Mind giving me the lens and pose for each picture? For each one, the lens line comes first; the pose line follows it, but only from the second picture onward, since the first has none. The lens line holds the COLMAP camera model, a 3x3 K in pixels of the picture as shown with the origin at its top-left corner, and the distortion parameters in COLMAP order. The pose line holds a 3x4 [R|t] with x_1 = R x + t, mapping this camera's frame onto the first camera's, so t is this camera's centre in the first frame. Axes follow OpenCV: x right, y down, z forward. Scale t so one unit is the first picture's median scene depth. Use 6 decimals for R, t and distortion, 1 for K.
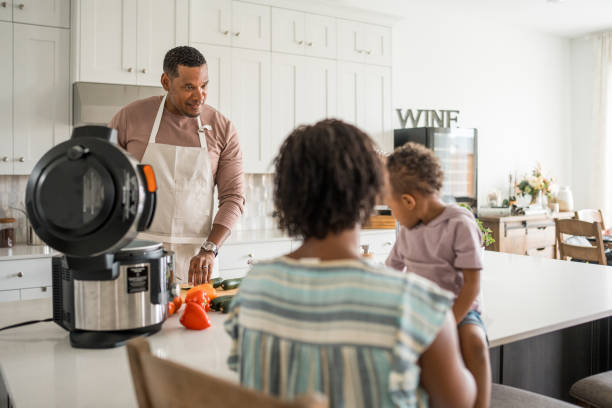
lens RADIAL K [[577.5, 0, 292.9], [0, 577.5, 185.2], [0, 0, 1]] dist [-0.231850, 0.305454]
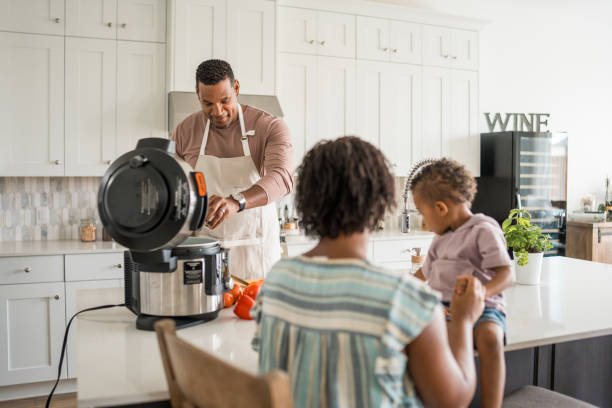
lens RADIAL K [[577.8, 0, 305.2], [0, 577.8, 194.7], [0, 0, 1]] dist [-0.251299, 0.292564]
pose [[0.985810, 0.007439, -0.167700, 0.152055], [-0.005249, 0.999895, 0.013499, -0.007464], [0.167783, -0.012427, 0.985746, -0.102504]]
